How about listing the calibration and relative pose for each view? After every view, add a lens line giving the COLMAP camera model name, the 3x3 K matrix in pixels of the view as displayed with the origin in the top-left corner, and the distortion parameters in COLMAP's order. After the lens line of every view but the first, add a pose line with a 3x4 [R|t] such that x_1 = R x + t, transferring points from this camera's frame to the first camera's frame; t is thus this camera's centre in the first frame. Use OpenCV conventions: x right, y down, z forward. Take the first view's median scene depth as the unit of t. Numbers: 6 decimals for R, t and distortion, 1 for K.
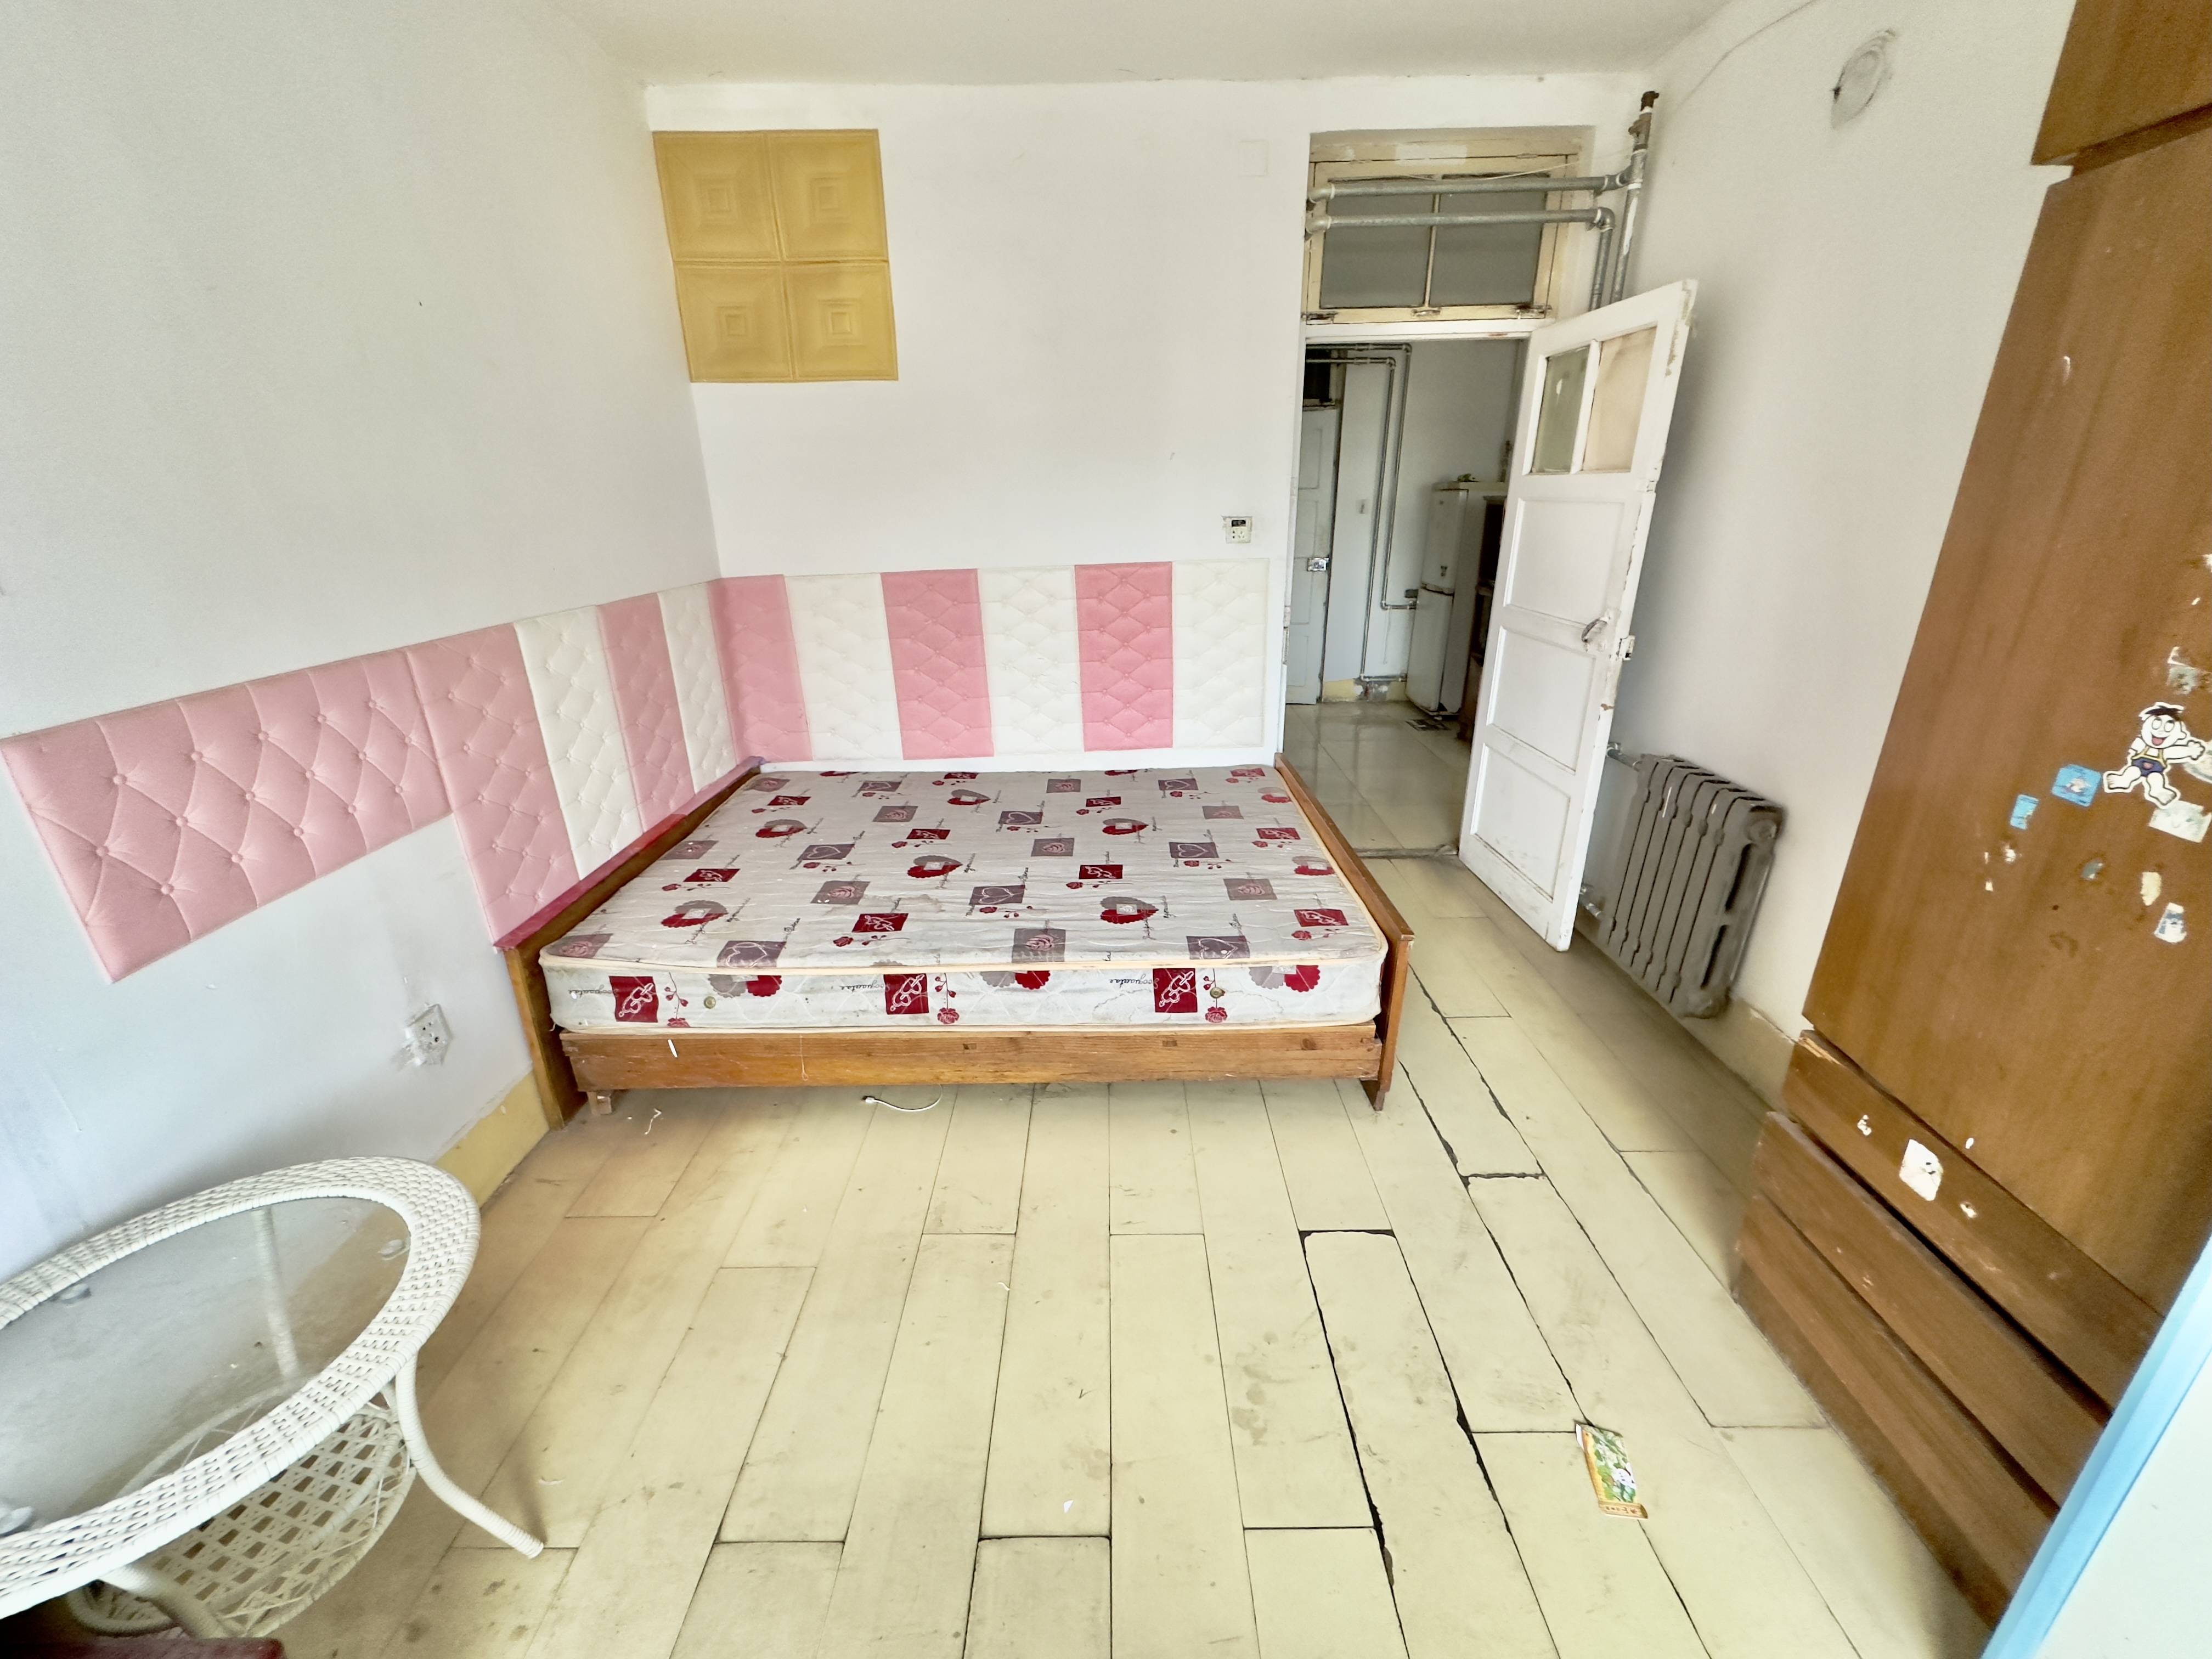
lens RADIAL K [[878.0, 0, 1100.8], [0, 878.0, 819.9], [0, 0, 1]] dist [-0.001453, -0.000192]
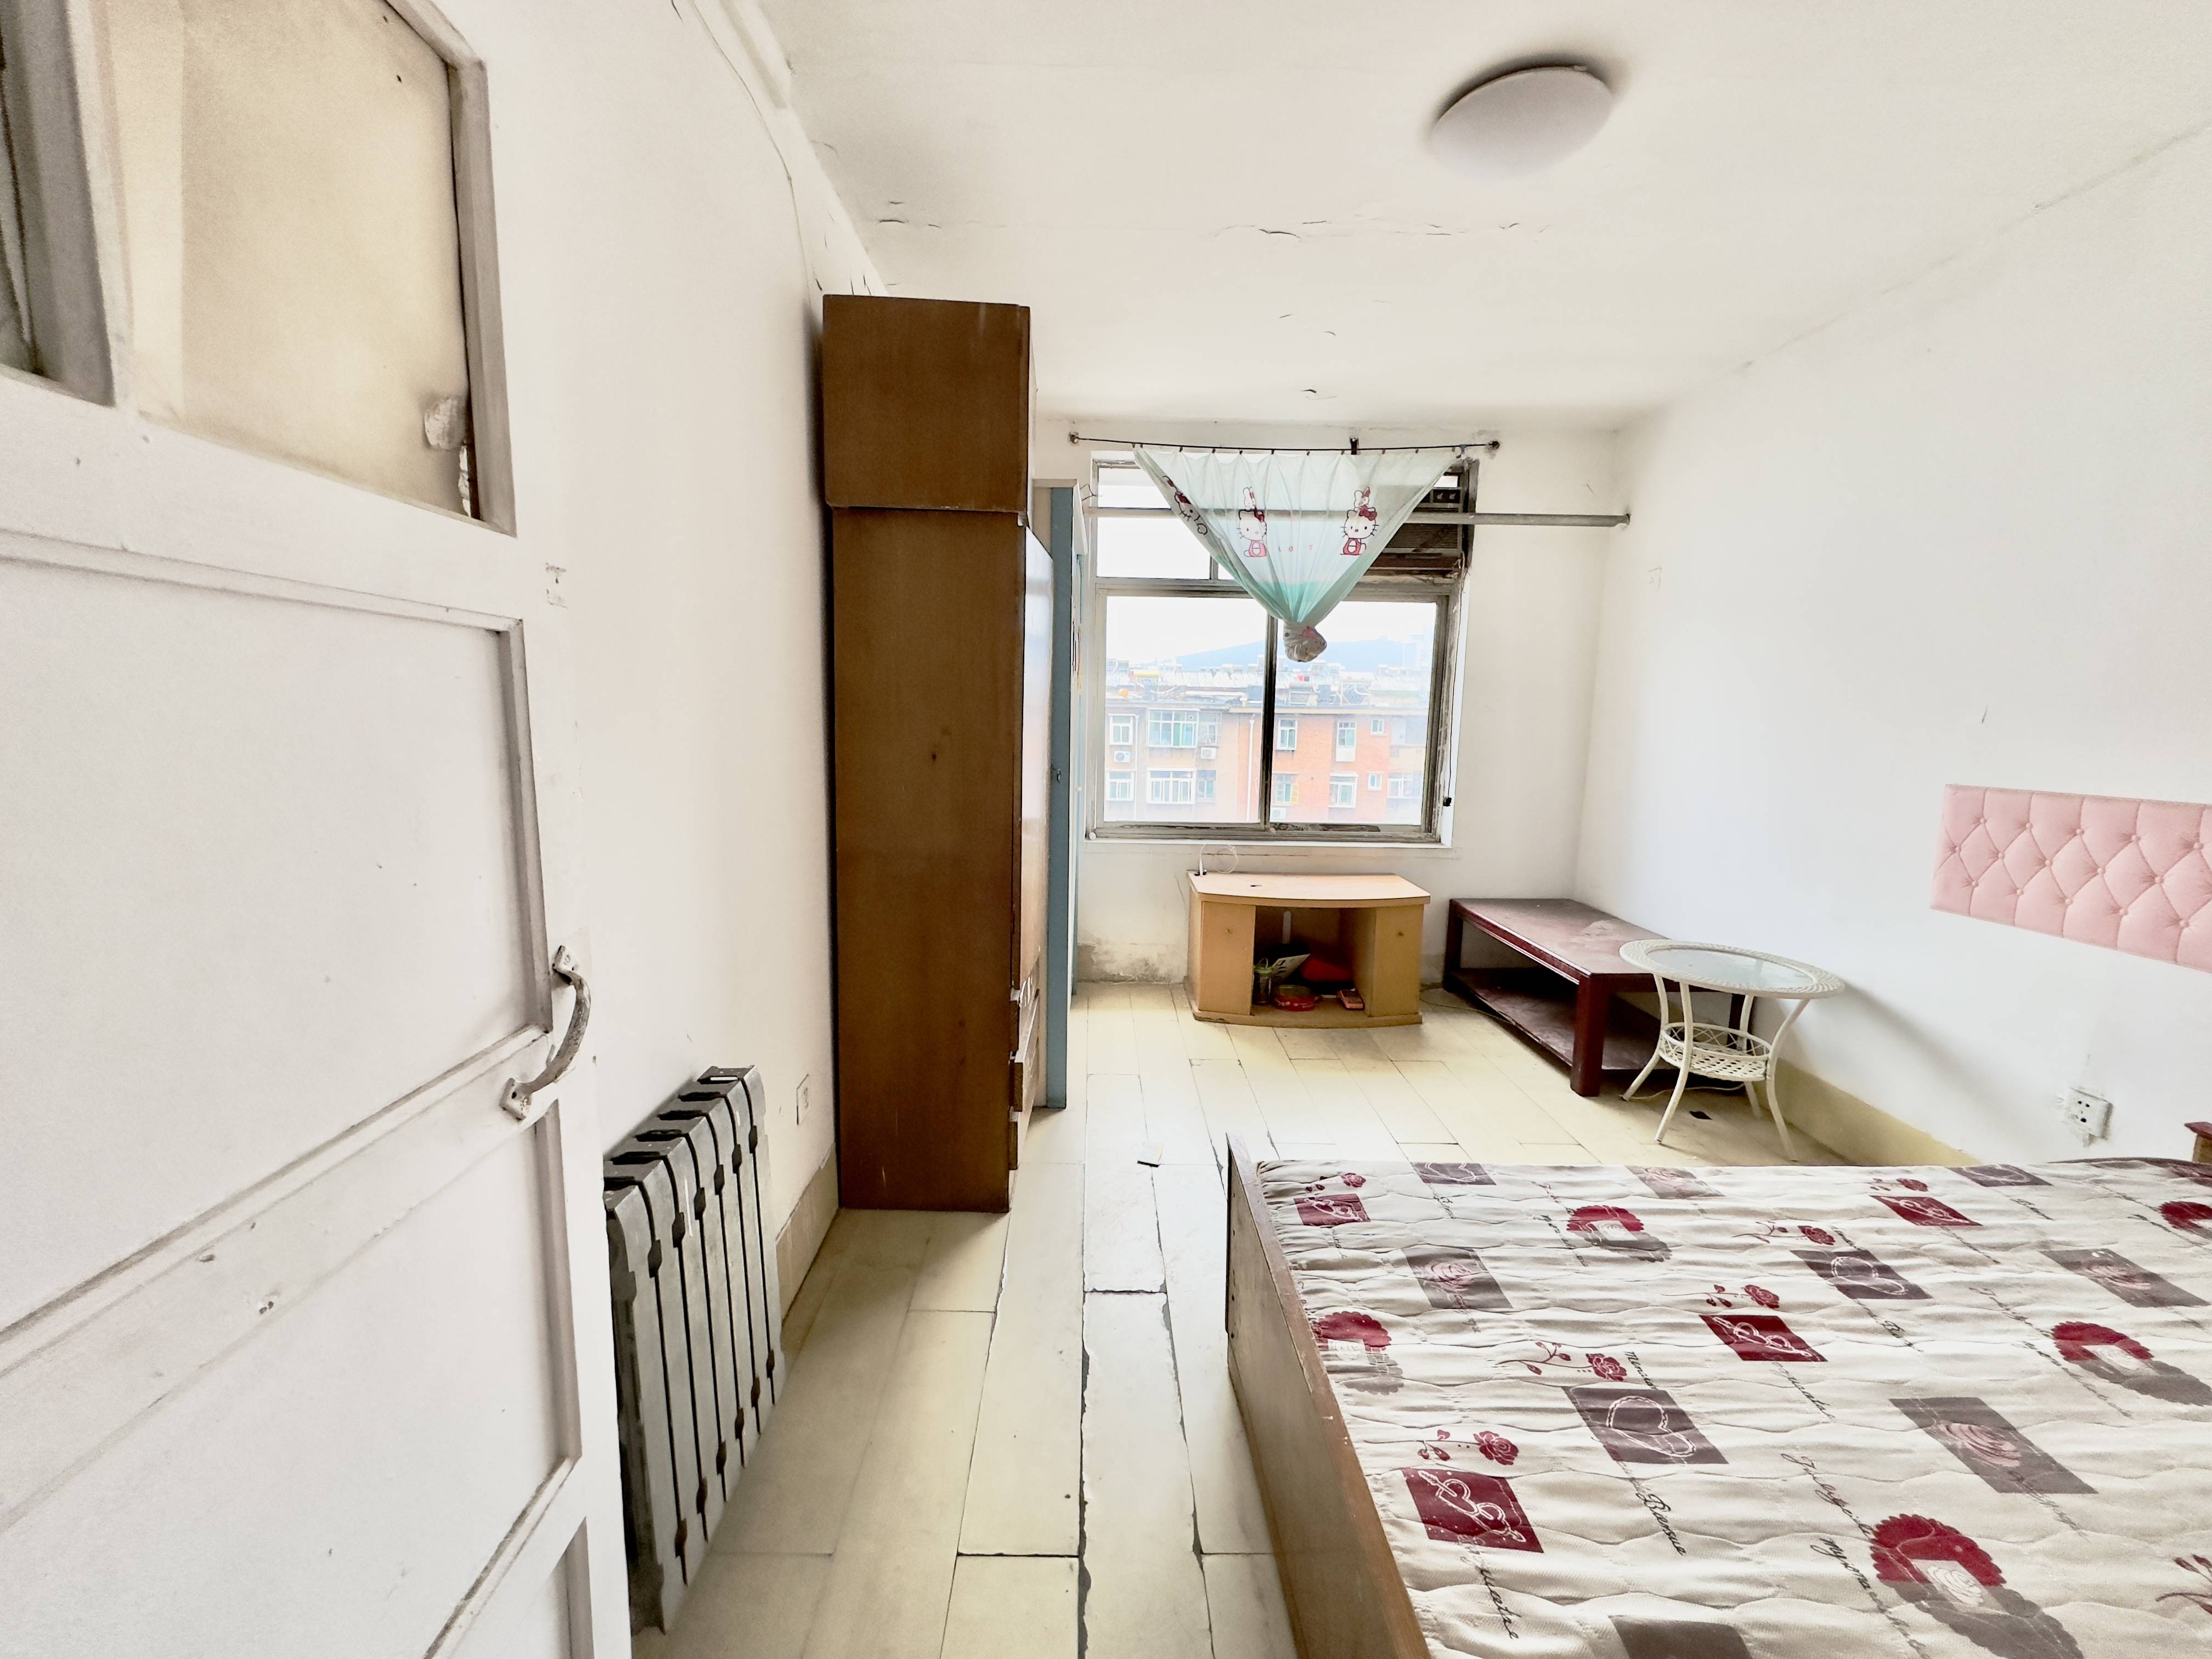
lens RADIAL K [[878.0, 0, 1100.8], [0, 878.0, 819.9], [0, 0, 1]] dist [-0.001453, -0.000192]
pose [[-0.999859, 0.000035, -0.016794, 0.429224], [-0.007786, 0.885077, 0.465380, -0.484372], [0.014881, 0.465445, -0.884952, 1.405912]]
